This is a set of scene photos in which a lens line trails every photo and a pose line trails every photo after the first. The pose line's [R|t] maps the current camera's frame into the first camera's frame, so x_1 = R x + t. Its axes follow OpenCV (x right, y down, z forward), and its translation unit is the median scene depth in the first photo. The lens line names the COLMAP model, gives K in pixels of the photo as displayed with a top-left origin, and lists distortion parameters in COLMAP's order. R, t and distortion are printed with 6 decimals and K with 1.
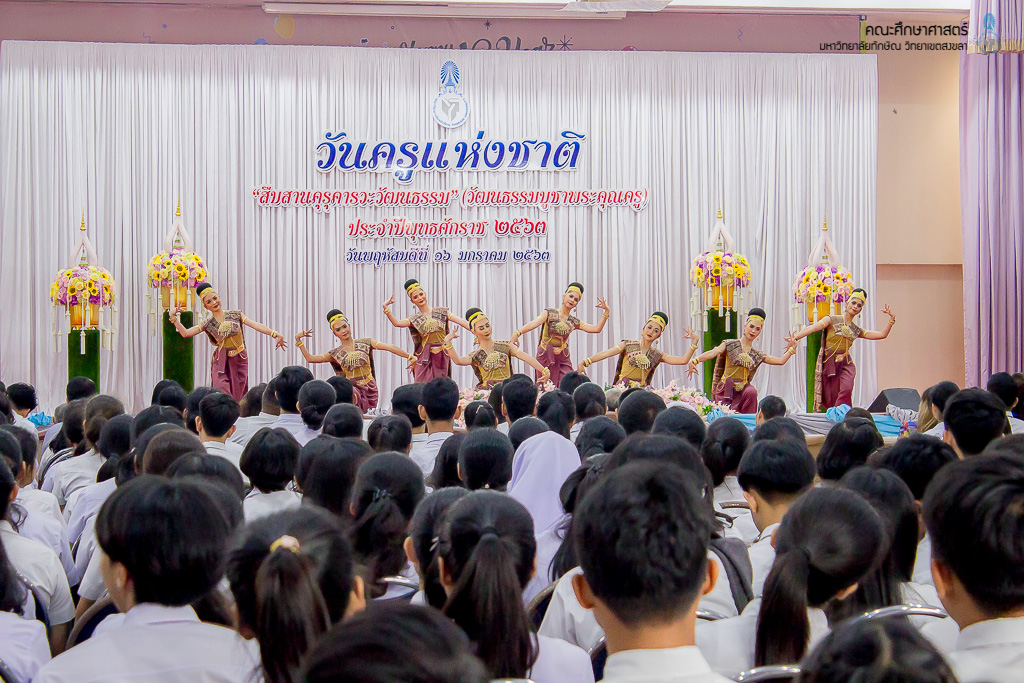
lens RADIAL K [[2421.6, 0, 514.2], [0, 2421.6, 339.9], [0, 0, 1]] dist [0.109365, 0.000000]
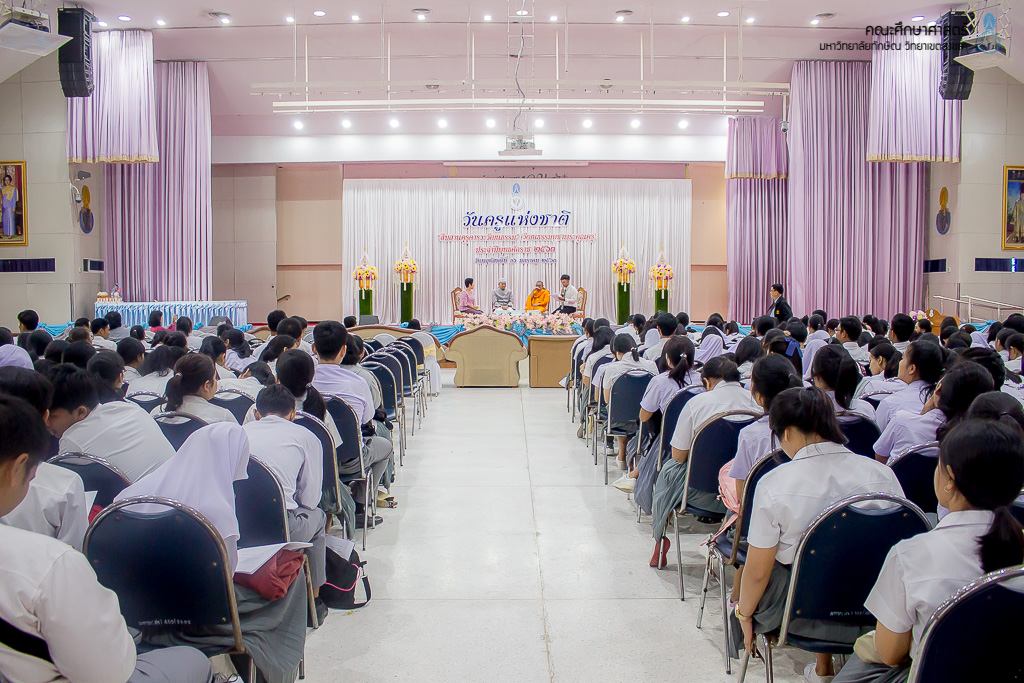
lens RADIAL K [[848.8, 0, 513.6], [0, 848.8, 346.3], [0, 0, 1]] dist [-0.154141, 0.081471]
pose [[0.986981, 0.014225, -0.160207, 0.113387], [-0.004437, 0.998110, 0.061289, 0.000158], [0.160776, -0.059780, 0.985179, 0.128110]]
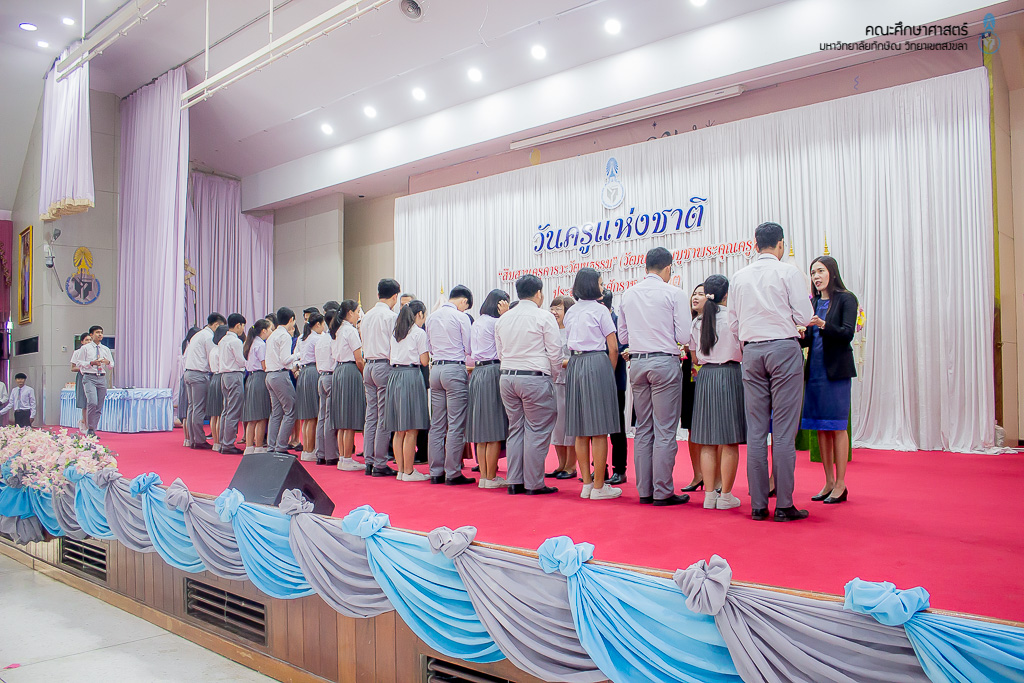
lens RADIAL K [[848.8, 0, 519.9], [0, 848.8, 345.5], [0, 0, 1]] dist [-0.154141, 0.081471]
pose [[0.613811, -0.028945, -0.788923, 0.292288], [0.011197, 0.999546, -0.027960, -0.003784], [0.789374, 0.008329, 0.613856, 0.690781]]
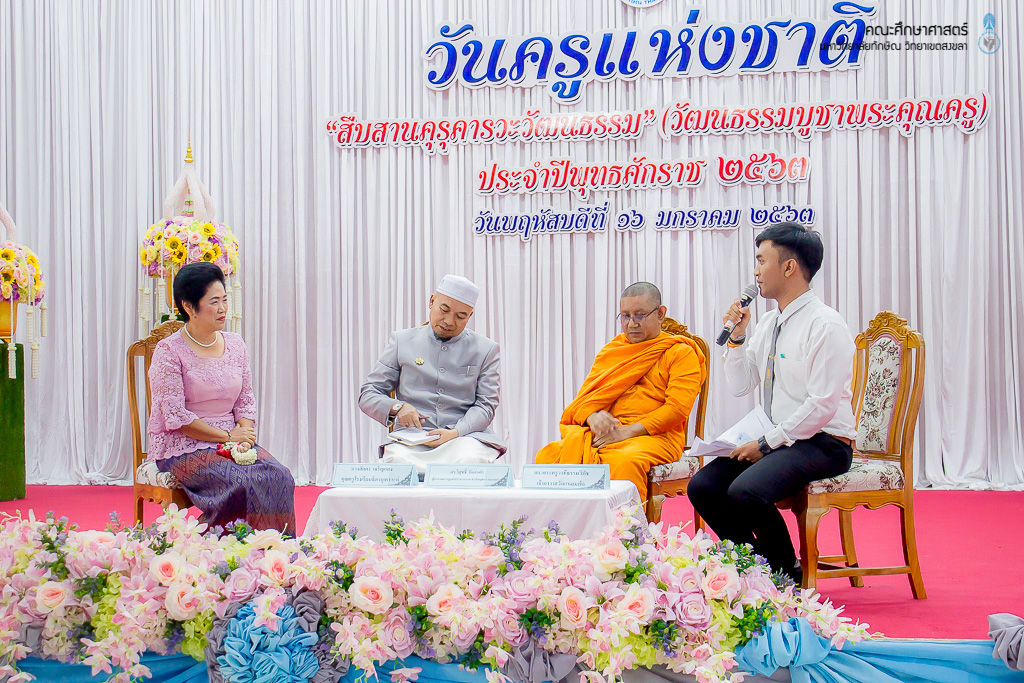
lens RADIAL K [[1654.4, 0, 530.7], [0, 1654.4, 346.2], [0, 0, 1]] dist [0.015383, 0.000000]
pose [[0.943360, -0.006228, -0.331712, 0.083953], [0.003673, 0.999959, -0.008329, 0.000350], [0.331750, 0.006639, 0.943344, 0.602527]]
